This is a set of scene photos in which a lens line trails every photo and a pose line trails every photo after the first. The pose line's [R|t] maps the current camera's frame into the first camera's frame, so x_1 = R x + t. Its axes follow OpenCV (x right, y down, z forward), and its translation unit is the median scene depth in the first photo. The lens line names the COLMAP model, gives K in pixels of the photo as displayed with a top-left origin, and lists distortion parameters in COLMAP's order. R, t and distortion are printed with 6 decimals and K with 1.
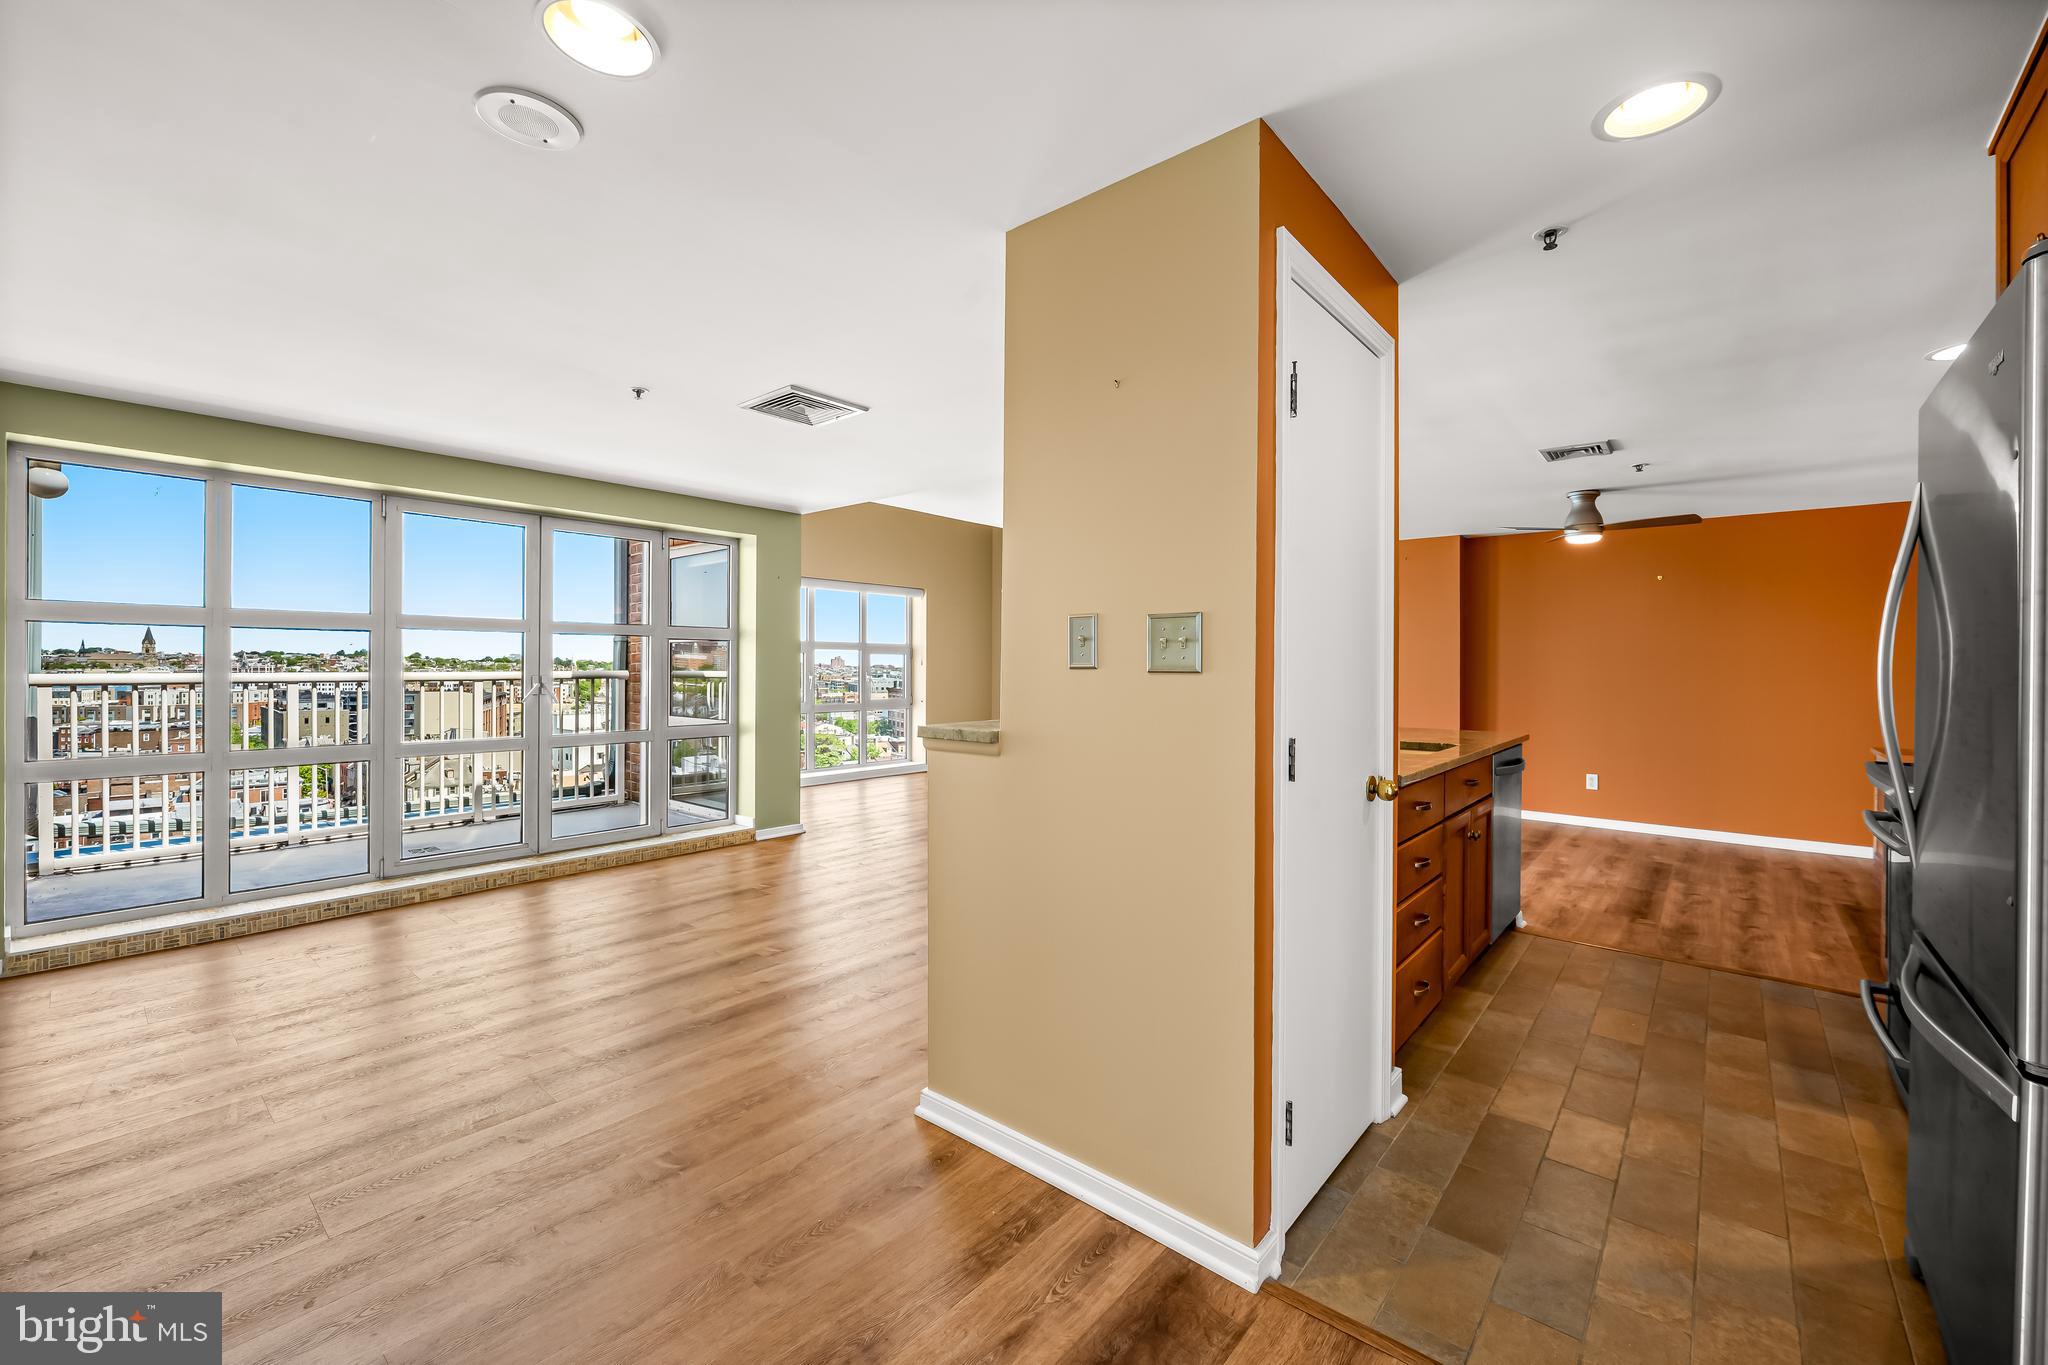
lens RADIAL K [[810.8, 0, 1022.2], [0, 810.8, 669.7], [0, 0, 1]] dist [-0.008393, 0.000568]
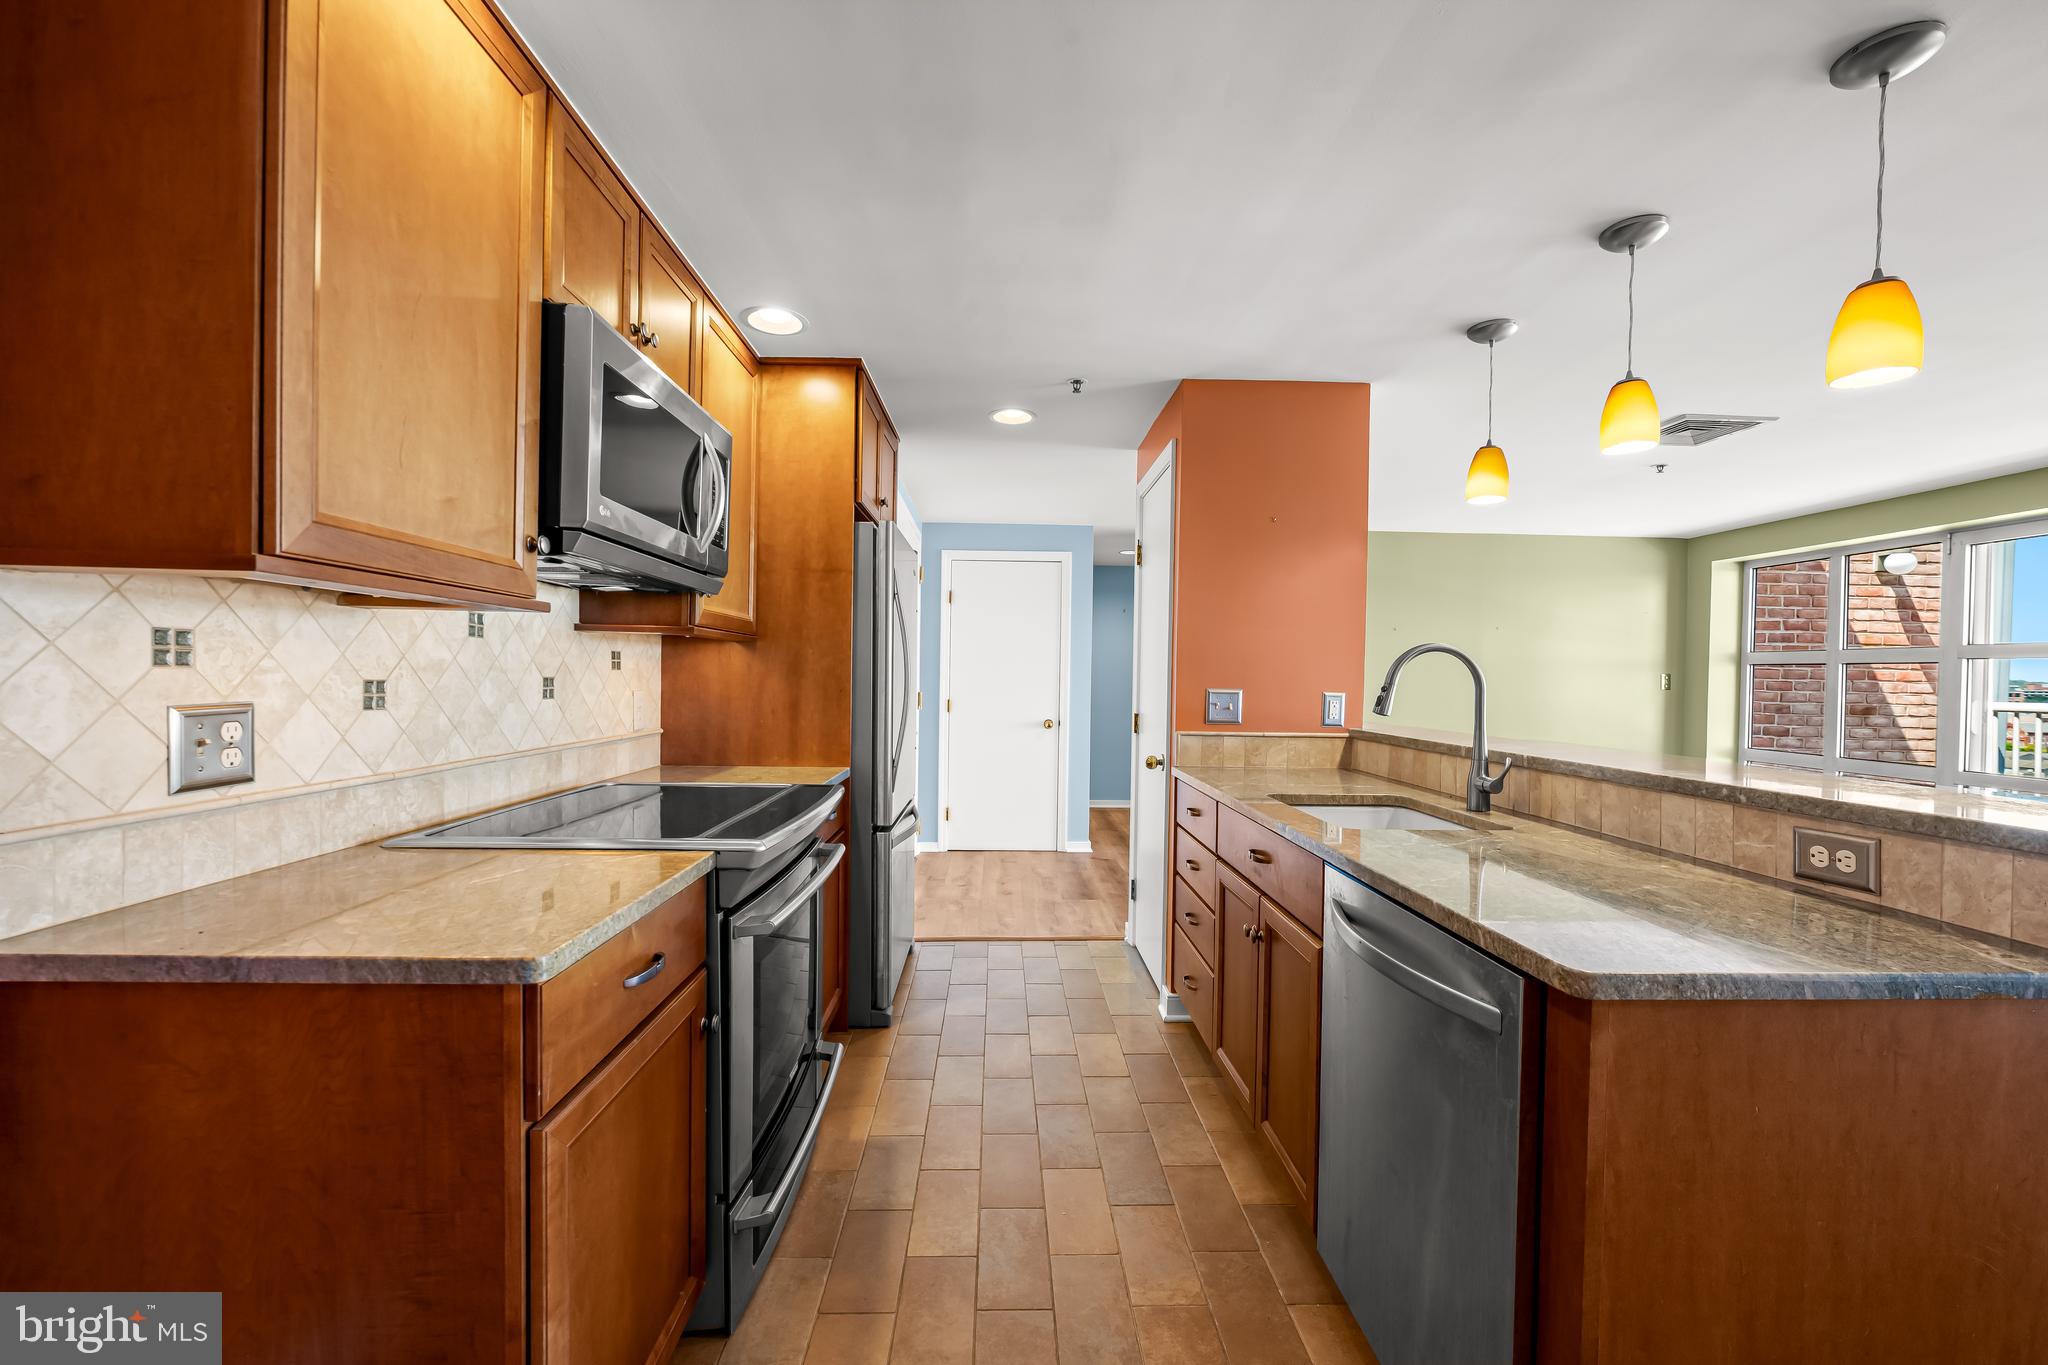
lens RADIAL K [[810.1, 0, 1022.4], [0, 810.1, 688.9], [0, 0, 1]] dist [-0.001590, 0.000001]
pose [[-0.737239, -0.006380, -0.675602, 0.761166], [-0.021765, 0.999661, 0.014310, -0.001788], [0.675281, 0.025255, -0.737128, 0.897063]]
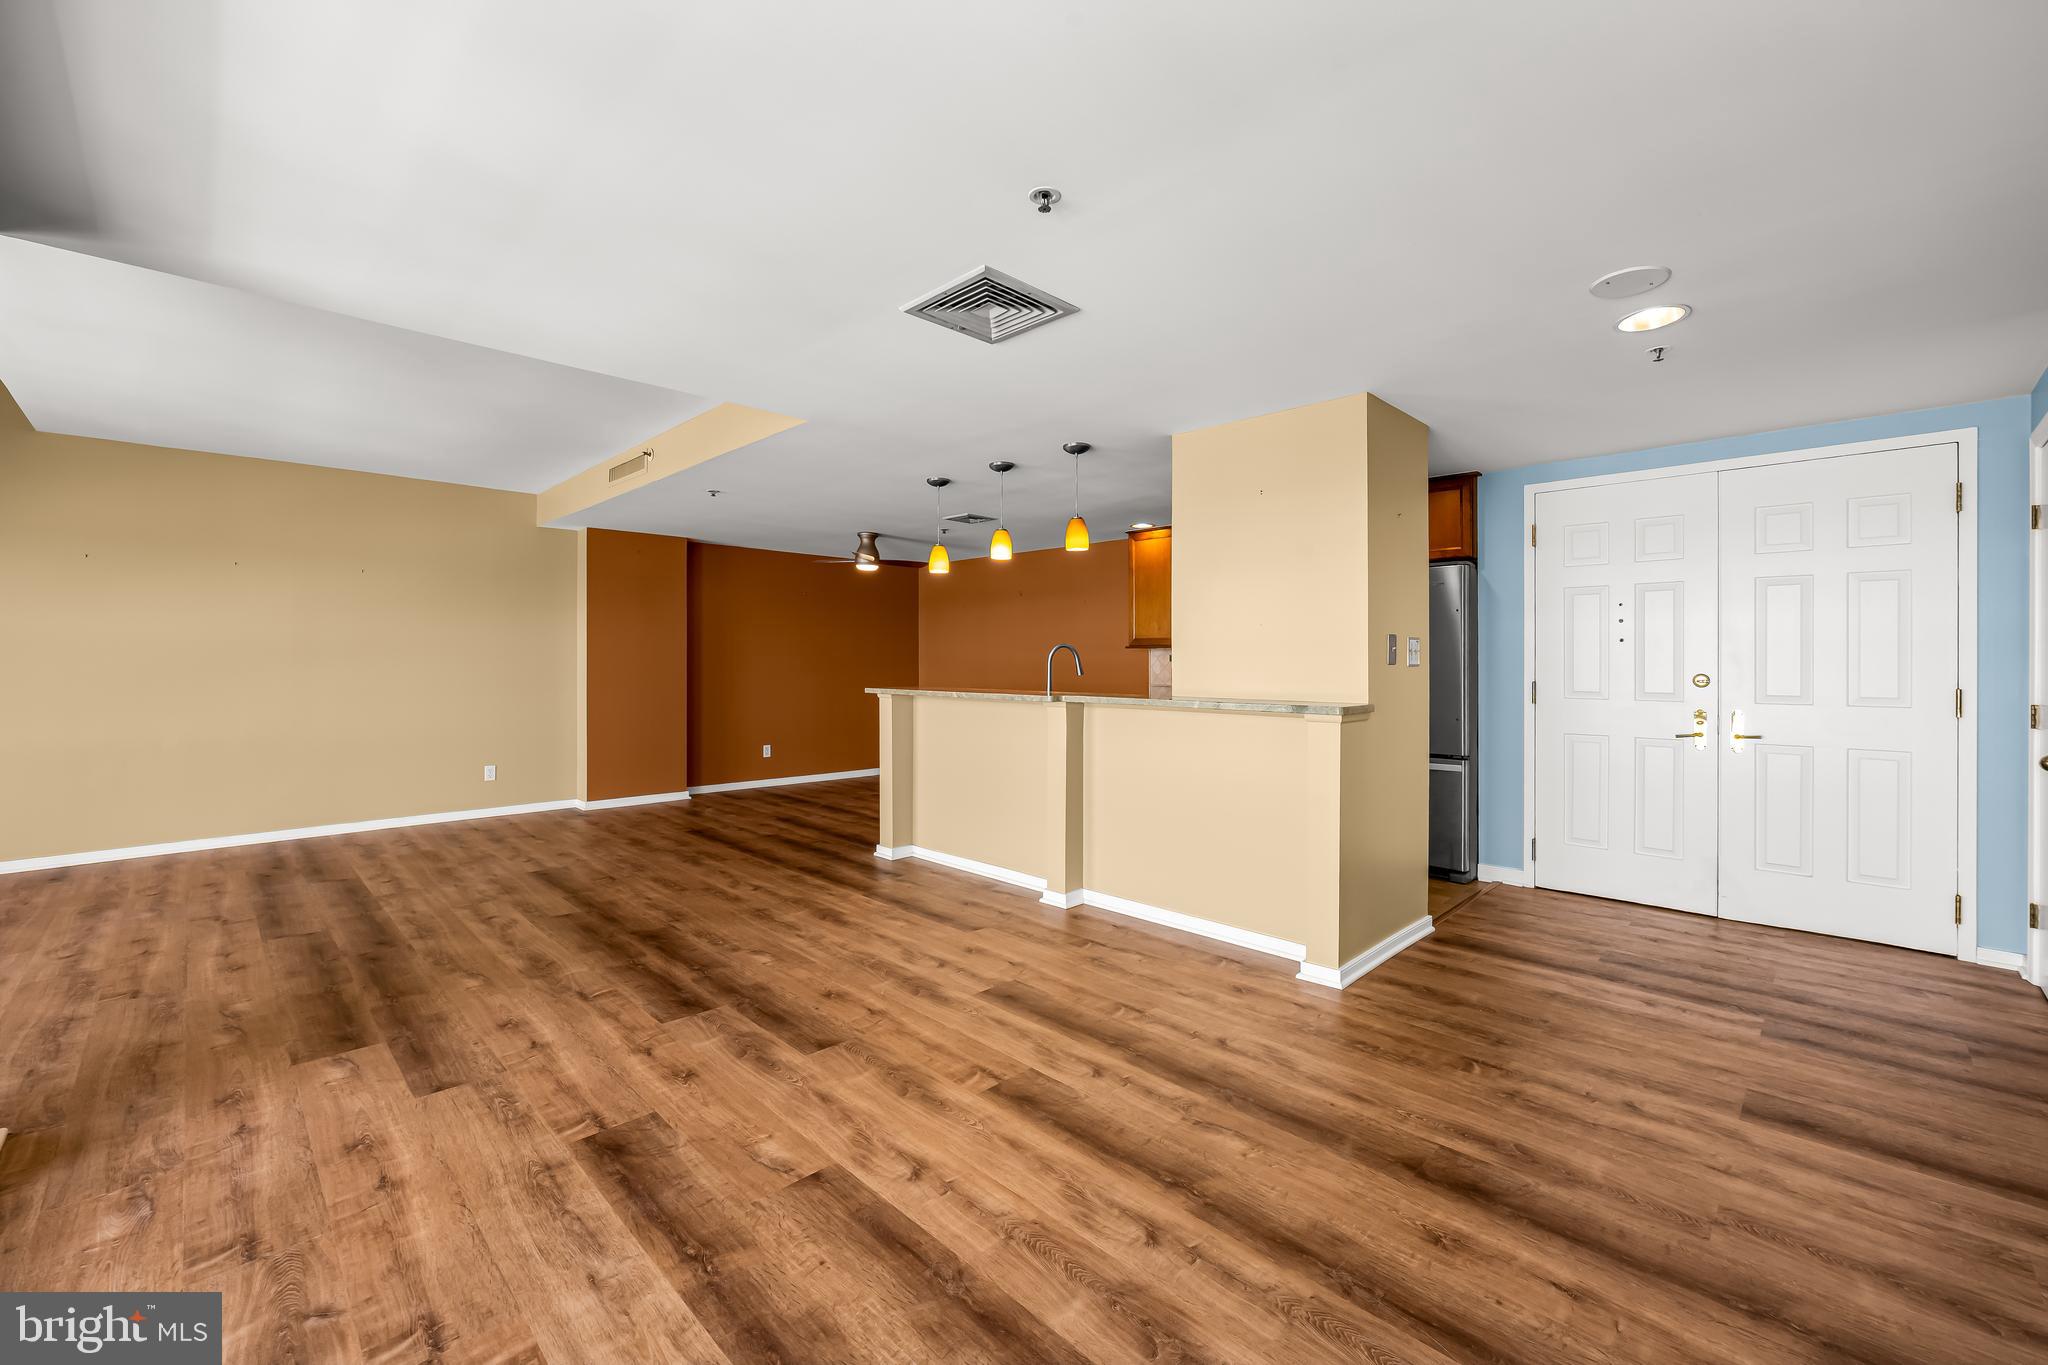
lens RADIAL K [[837.6, 0, 1022.0], [0, 837.6, 654.5], [0, 0, 1]] dist [-0.001738, -0.000362]
pose [[0.082572, 0.005762, 0.996568, -0.772224], [0.003171, 0.999977, -0.006045, -0.005187], [-0.996580, 0.003659, 0.082552, 0.689839]]
